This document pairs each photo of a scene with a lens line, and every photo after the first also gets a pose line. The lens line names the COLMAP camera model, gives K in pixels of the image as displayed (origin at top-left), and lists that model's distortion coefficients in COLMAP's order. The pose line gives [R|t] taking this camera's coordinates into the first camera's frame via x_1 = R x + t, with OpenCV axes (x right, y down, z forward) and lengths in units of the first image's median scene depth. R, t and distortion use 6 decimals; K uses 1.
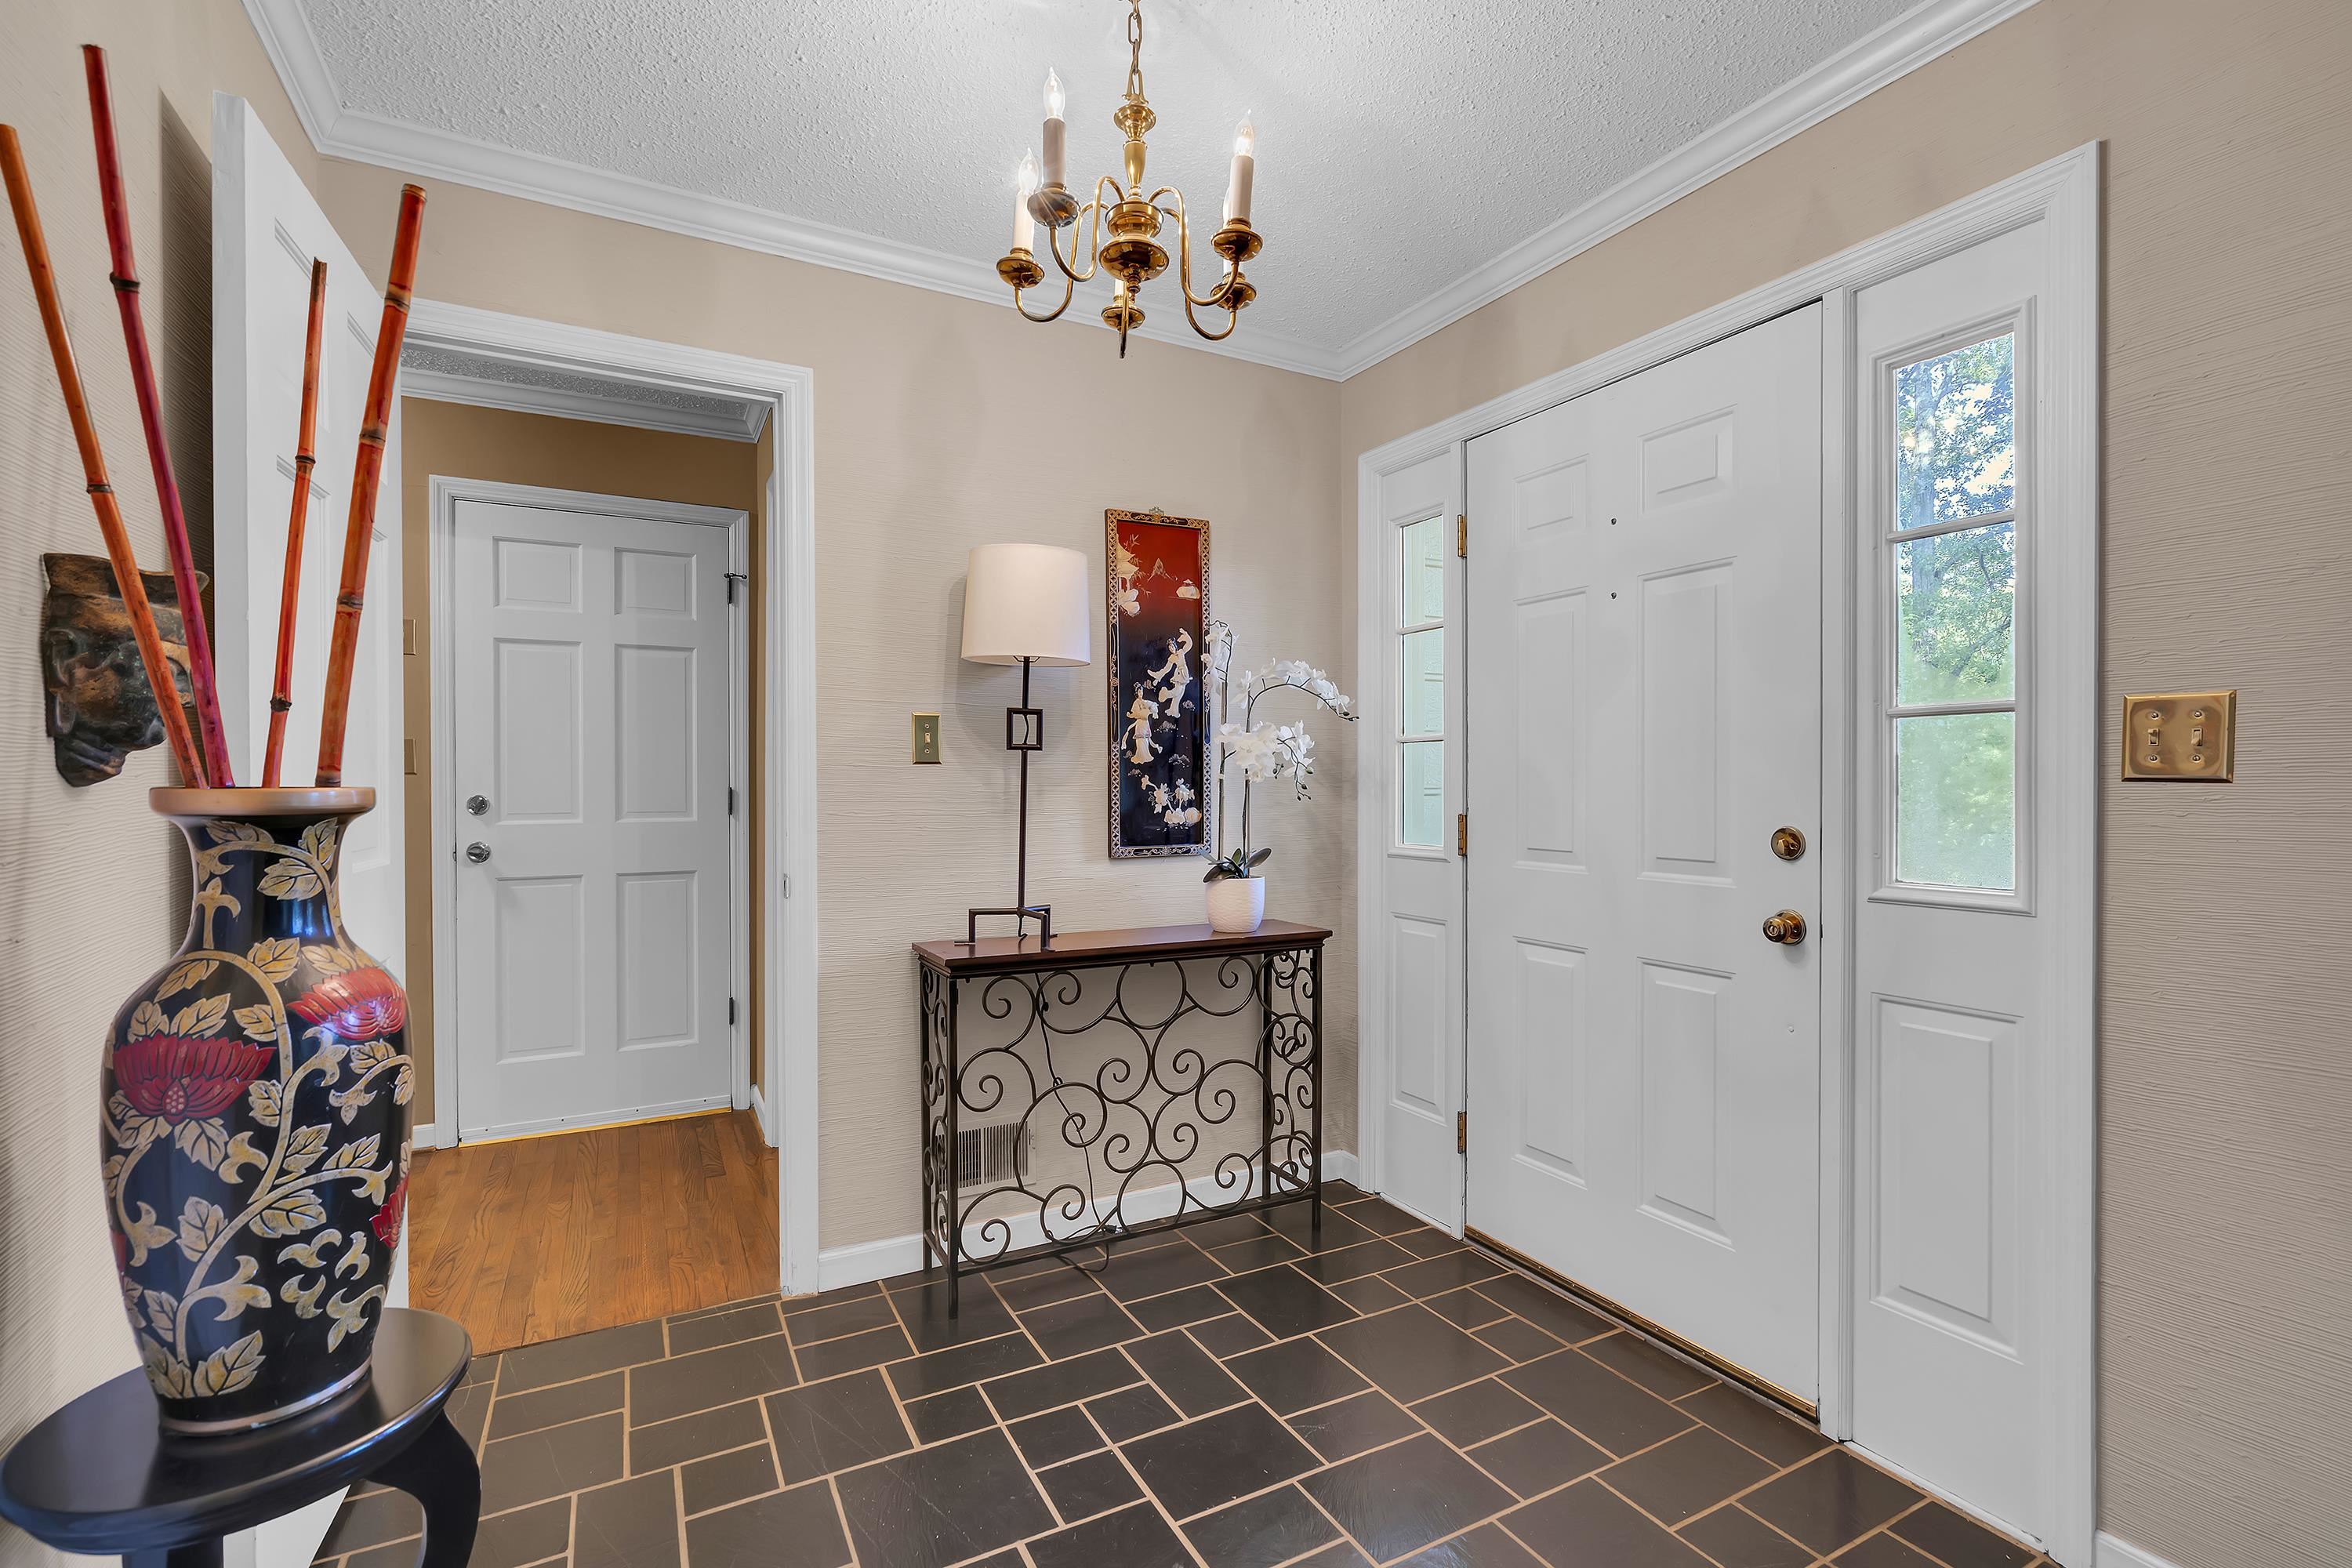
lens RADIAL K [[1086.7, 0, 1163.9], [0, 1086.7, 782.5], [0, 0, 1]] dist [0.004328, 0.000868]
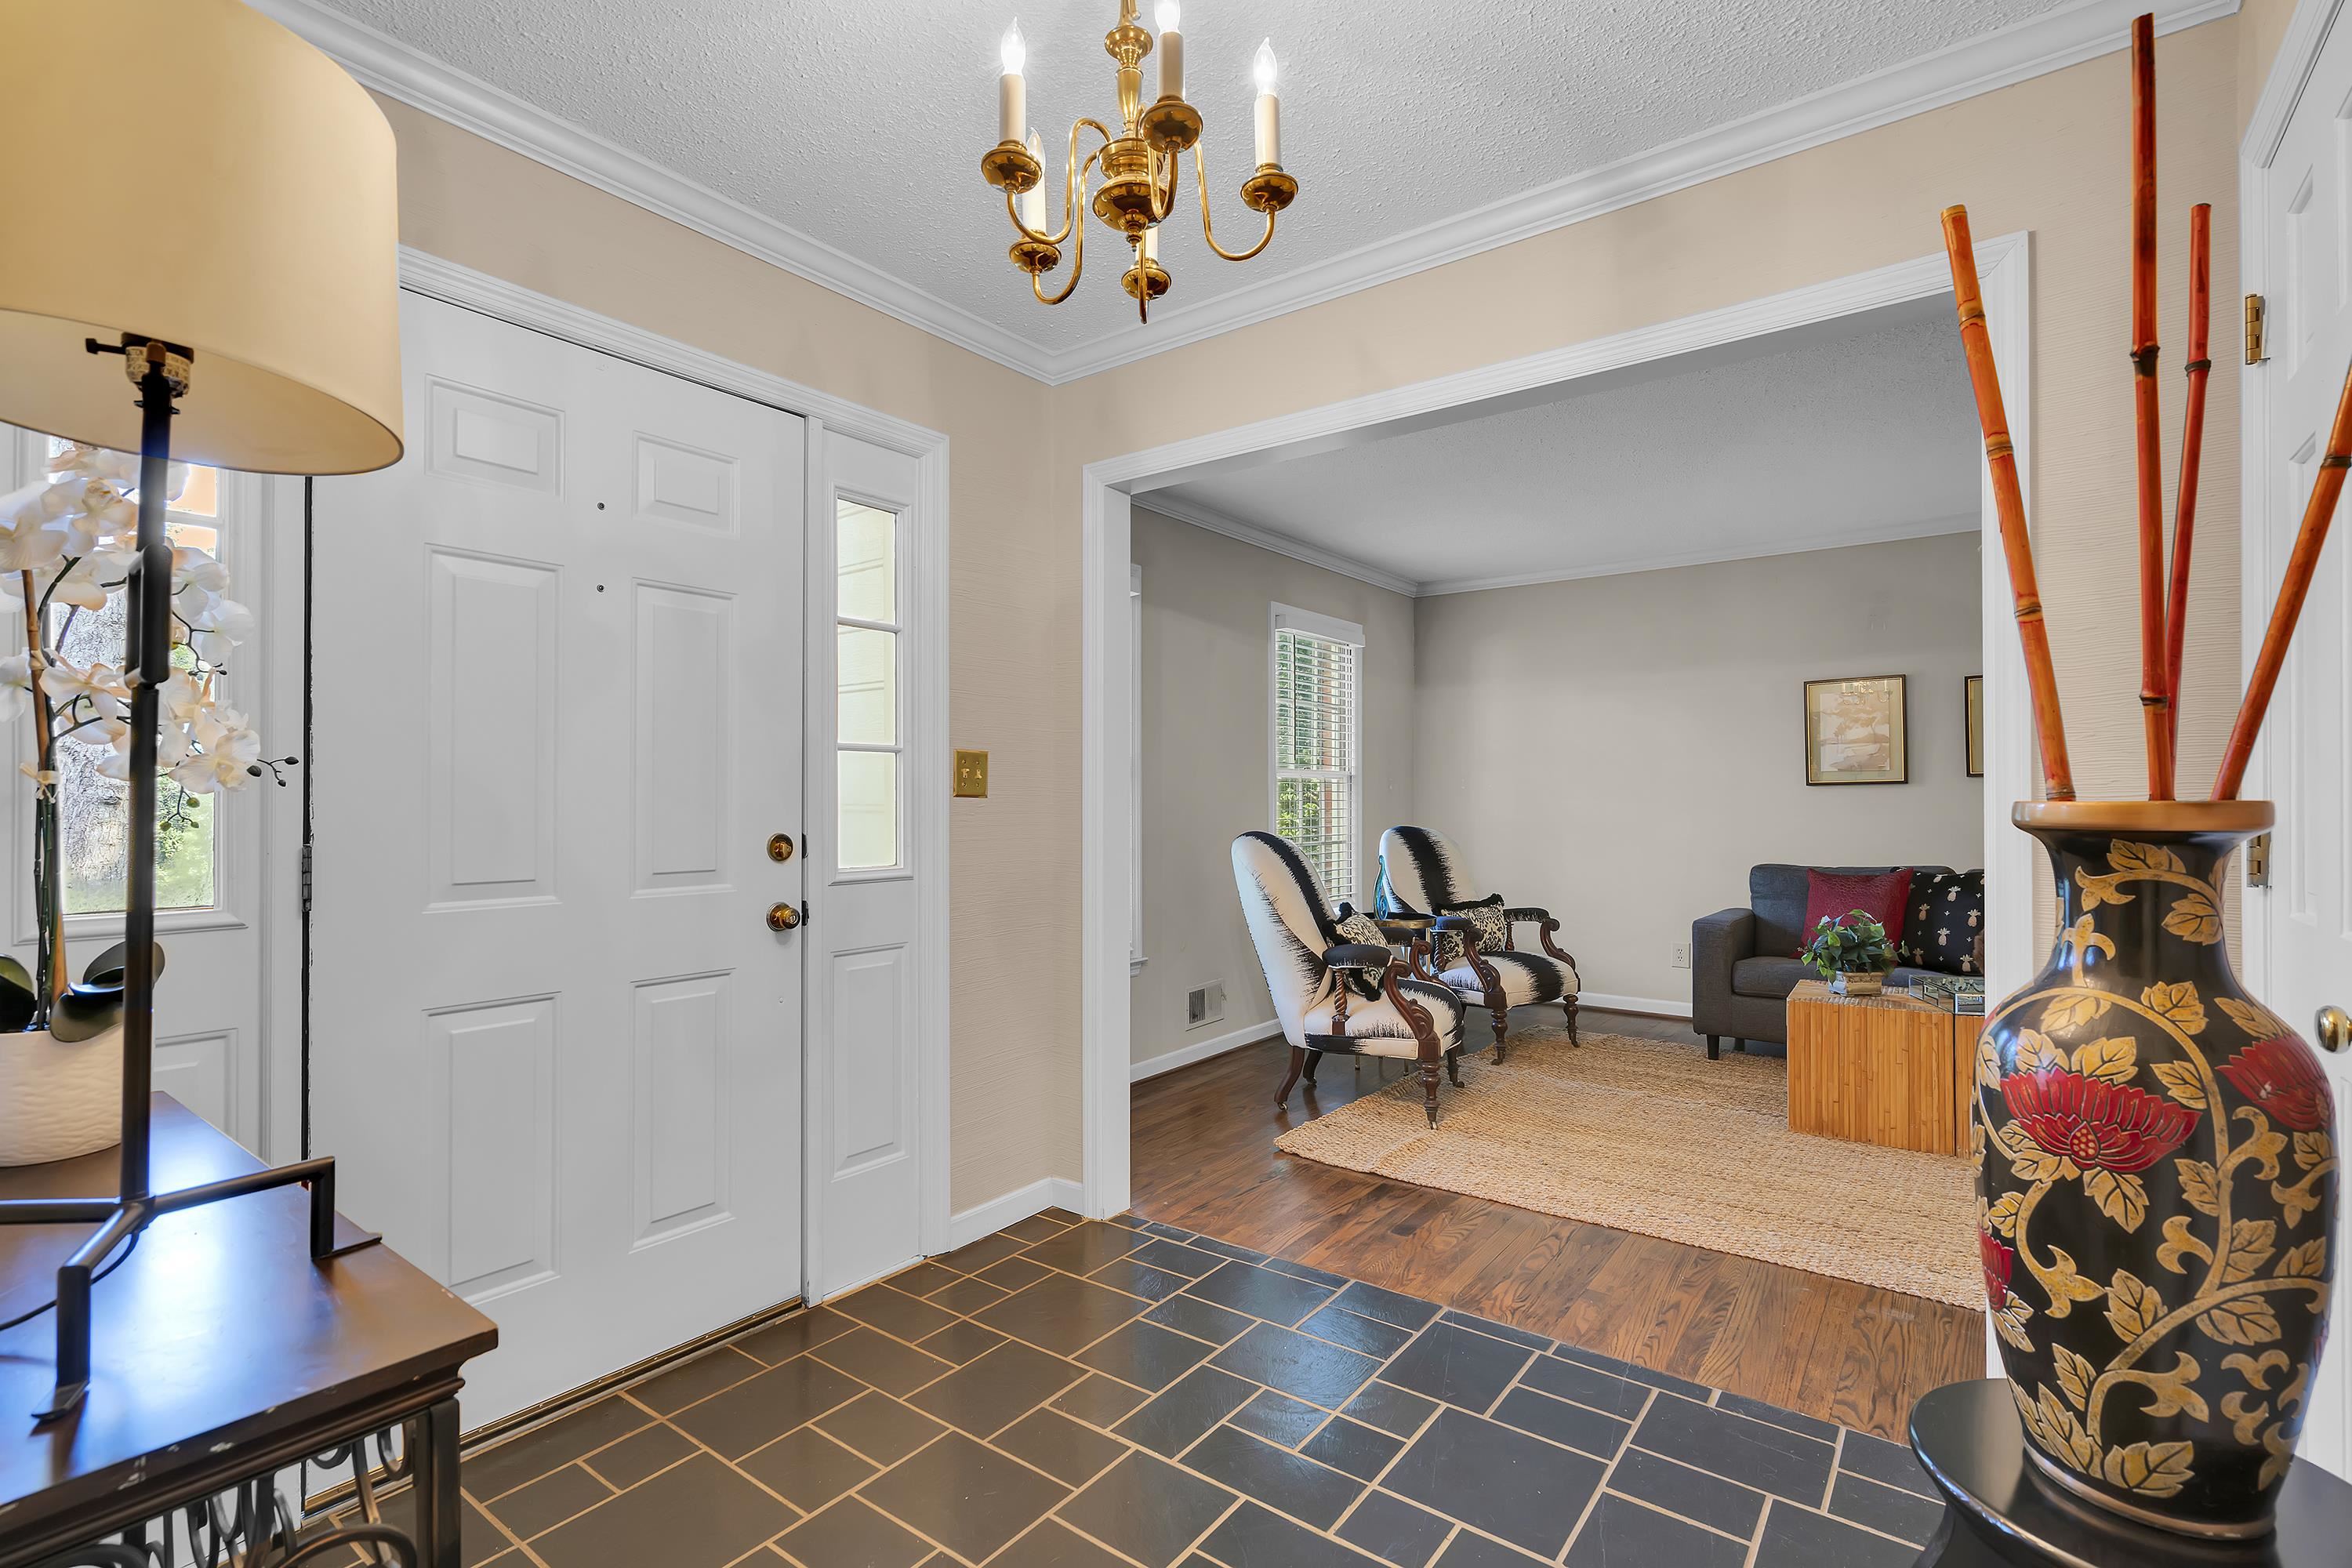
lens RADIAL K [[1086.7, 0, 1163.9], [0, 1086.7, 782.5], [0, 0, 1]] dist [0.004328, 0.000868]
pose [[-0.412624, 0.008441, 0.910862, -0.701384], [-0.003482, 0.999935, -0.010843, -0.003475], [-0.910895, -0.007646, -0.412568, 1.109496]]
